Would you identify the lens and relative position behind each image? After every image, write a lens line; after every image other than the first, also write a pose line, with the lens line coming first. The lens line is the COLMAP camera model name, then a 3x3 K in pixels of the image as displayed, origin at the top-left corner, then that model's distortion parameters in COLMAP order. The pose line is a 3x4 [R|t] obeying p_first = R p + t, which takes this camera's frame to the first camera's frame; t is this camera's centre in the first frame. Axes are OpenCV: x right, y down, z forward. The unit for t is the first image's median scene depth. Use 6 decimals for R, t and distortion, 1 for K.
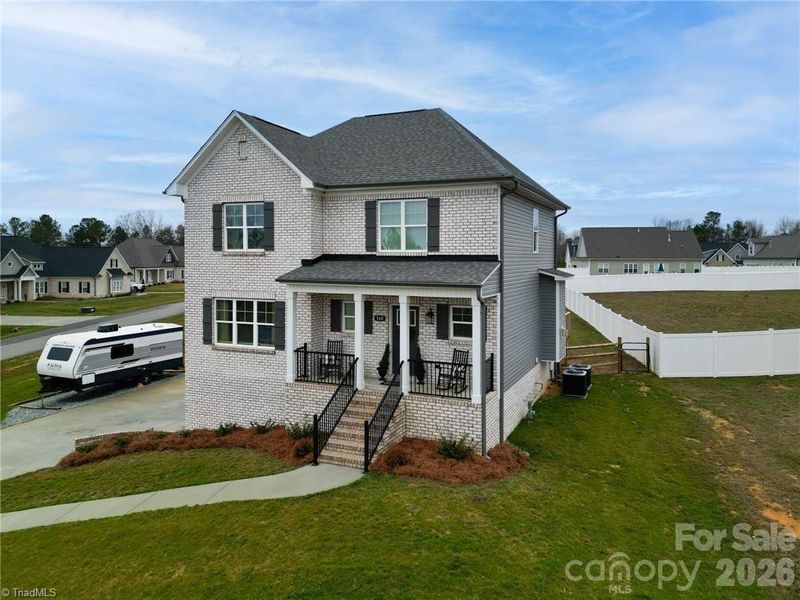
lens RADIAL K [[590.1, 0, 401.2], [0, 590.1, 270.6], [0, 0, 1]] dist [0.055299, -0.040431]
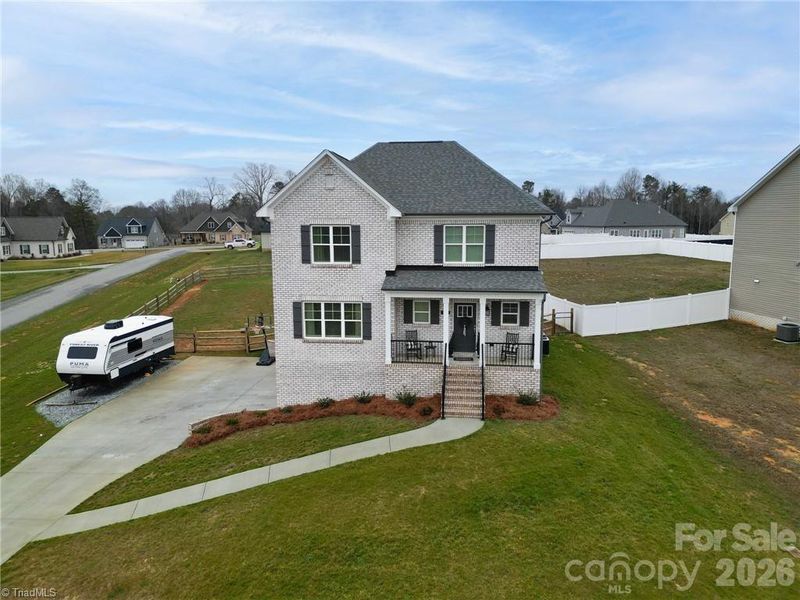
lens RADIAL K [[590.5, 0, 400.0], [0, 590.5, 300.0], [0, 0, 1]] dist [0.056343, -0.002537]
pose [[0.952469, -0.050492, 0.300423, -0.512931], [0.014155, 0.992438, 0.121924, -0.108285], [-0.304307, -0.111877, 0.945981, -0.236079]]
